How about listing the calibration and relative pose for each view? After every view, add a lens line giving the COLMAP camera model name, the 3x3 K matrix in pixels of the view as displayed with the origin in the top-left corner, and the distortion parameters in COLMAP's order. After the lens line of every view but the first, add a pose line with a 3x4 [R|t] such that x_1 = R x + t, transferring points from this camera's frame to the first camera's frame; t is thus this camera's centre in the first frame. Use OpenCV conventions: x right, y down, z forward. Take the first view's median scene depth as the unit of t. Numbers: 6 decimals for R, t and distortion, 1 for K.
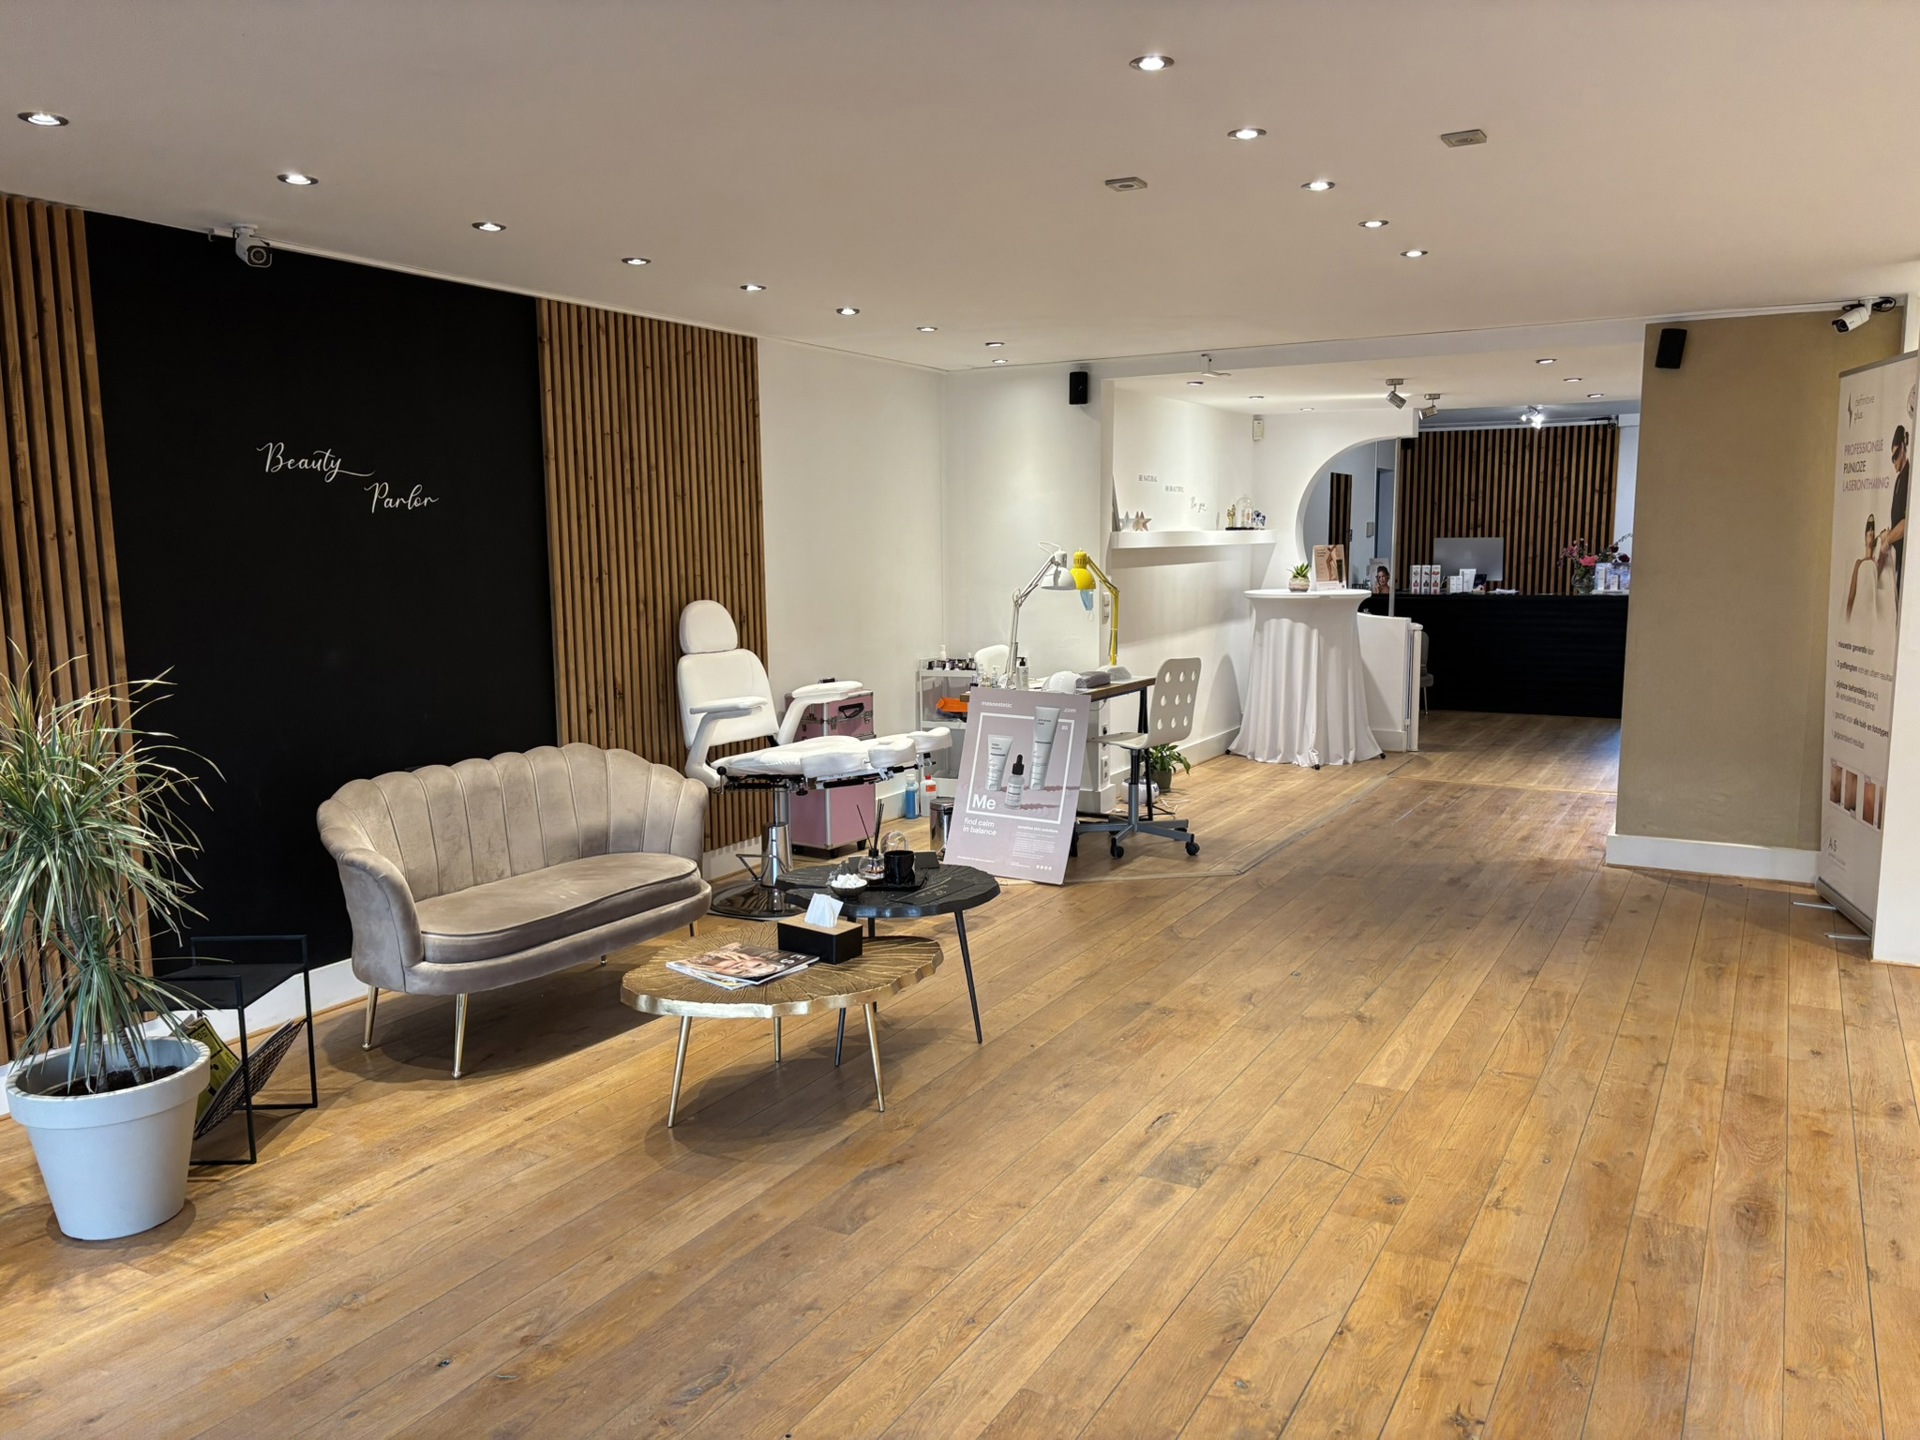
lens RADIAL K [[1439.0, 0, 962.8], [0, 1439.0, 724.3], [0, 0, 1]] dist [0.047249, -0.038799]
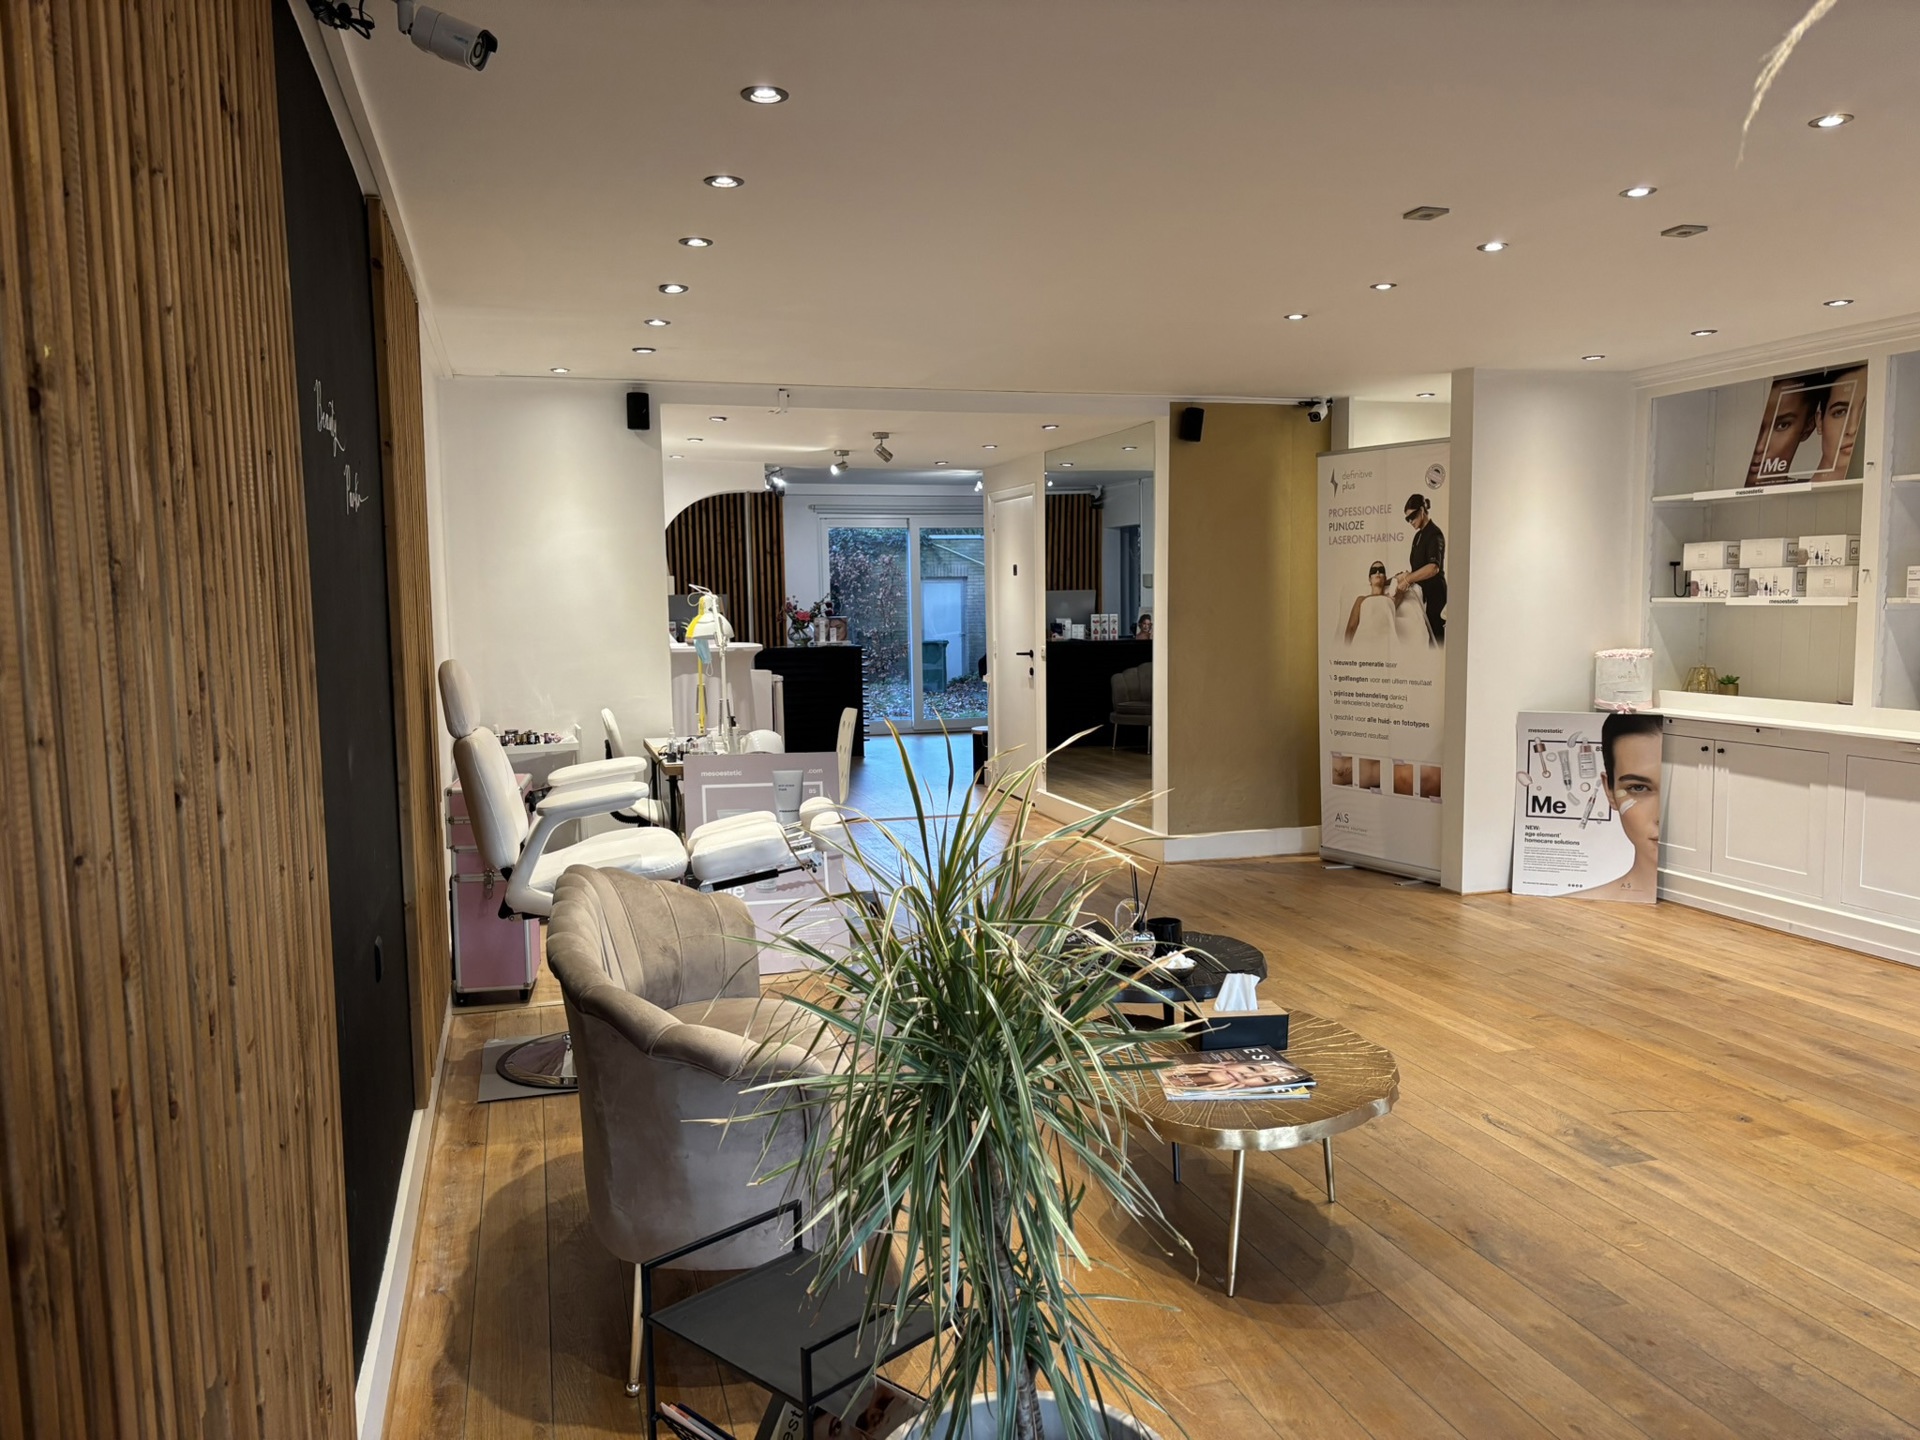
lens RADIAL K [[1439.0, 0, 976.3], [0, 1439.0, 732.2], [0, 0, 1]] dist [0.047249, -0.038799]
pose [[0.692017, -0.071946, 0.718287, -0.725338], [0.102470, 0.994736, 0.000914, -0.036466], [-0.714572, 0.072970, 0.695746, 0.454607]]
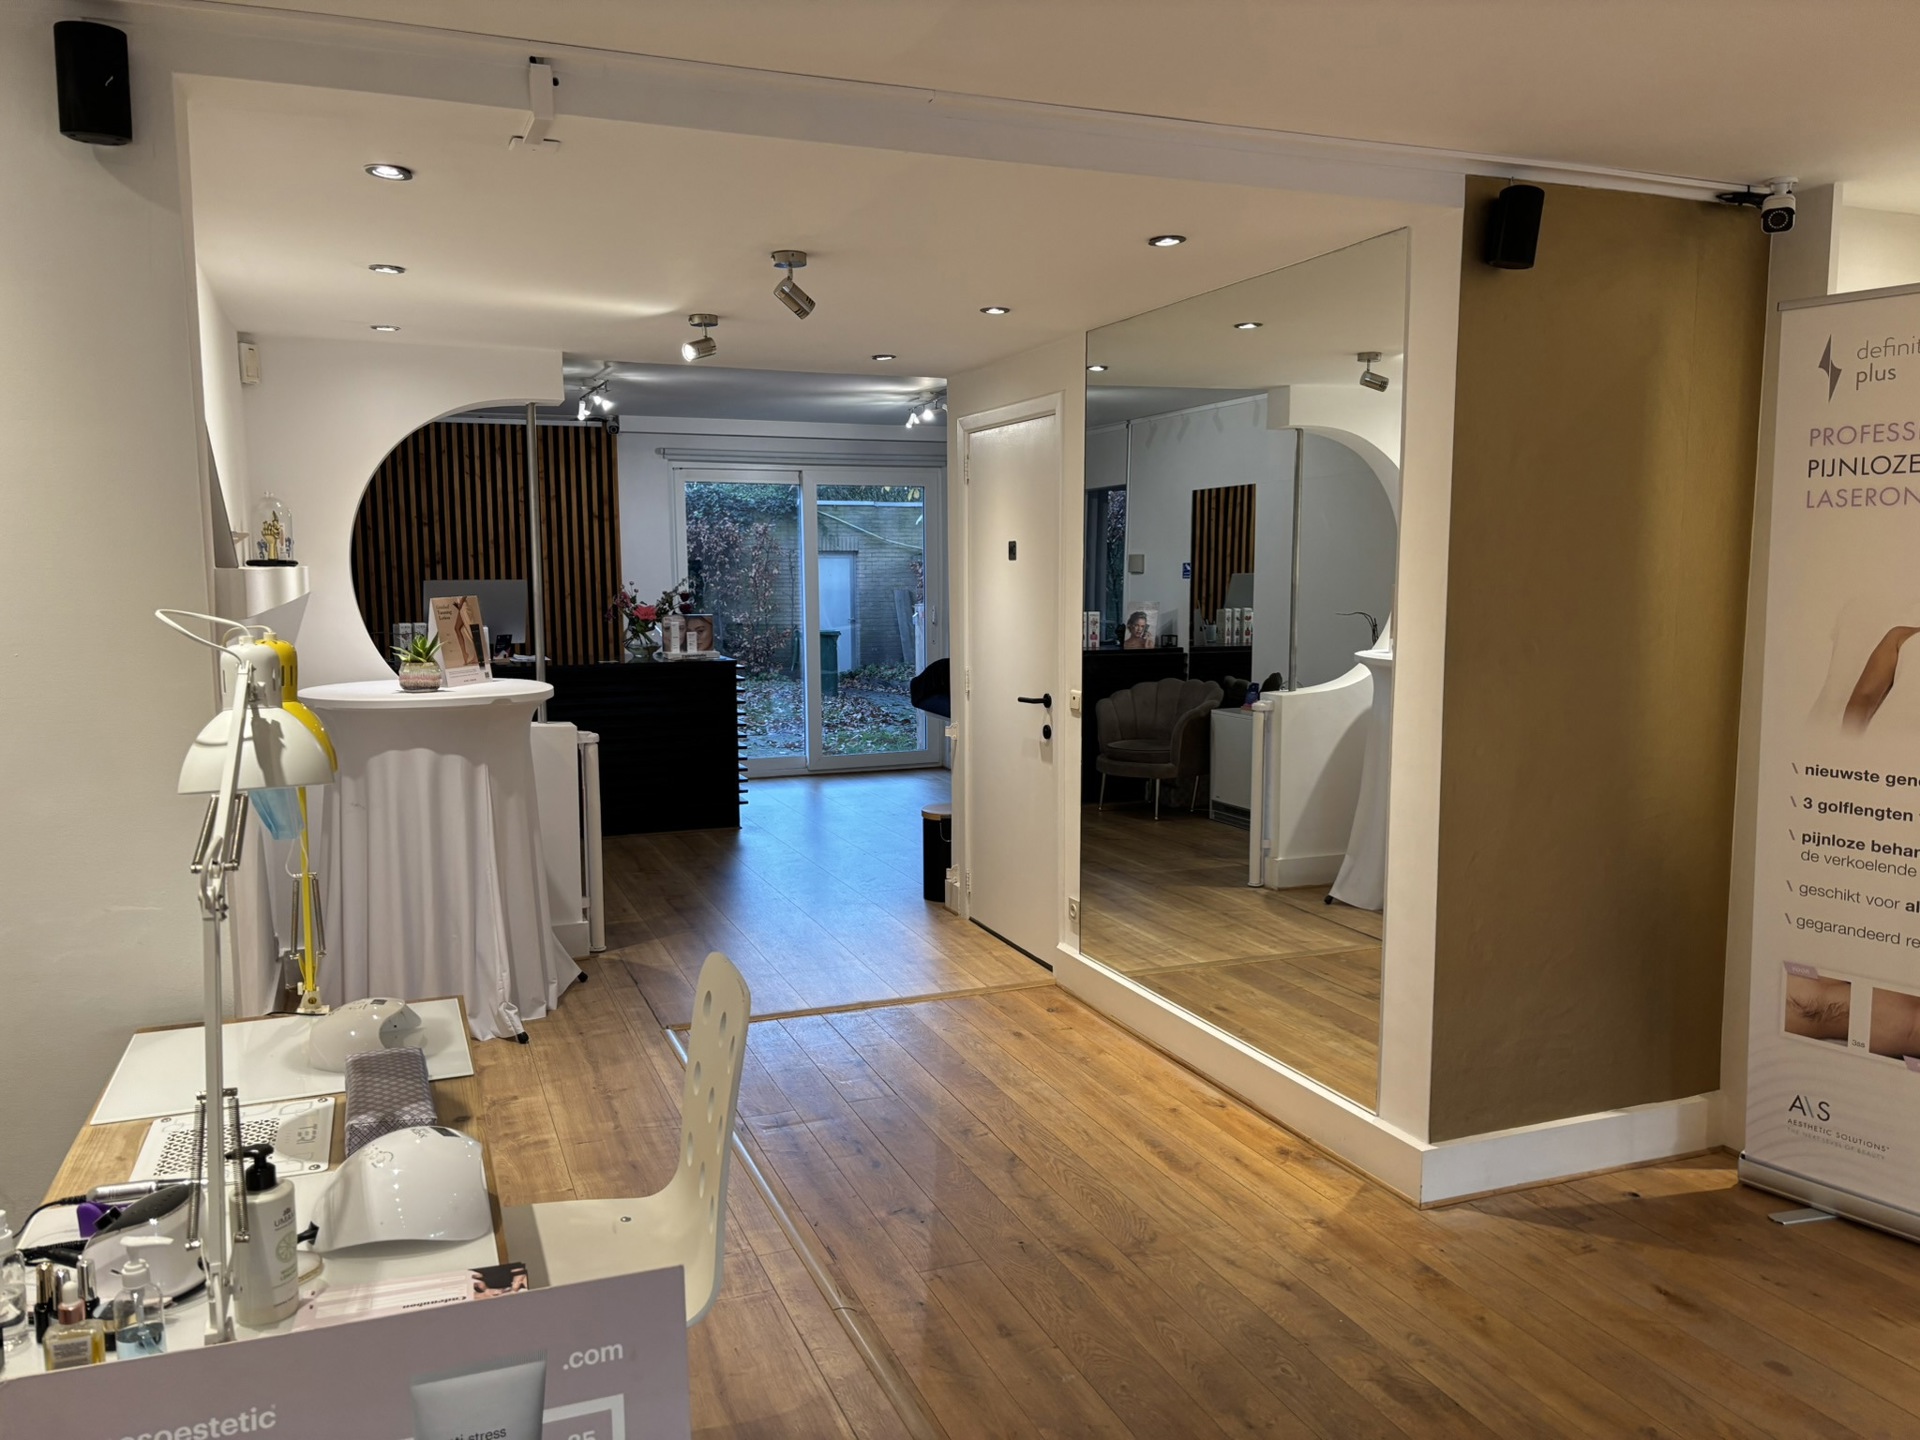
lens RADIAL K [[1439.0, 0, 966.9], [0, 1439.0, 728.3], [0, 0, 1]] dist [0.047249, -0.038799]
pose [[0.627818, -0.083975, 0.773817, -0.080462], [0.100288, 0.994604, 0.026568, -0.161404], [-0.771873, 0.060925, 0.632851, 1.187334]]
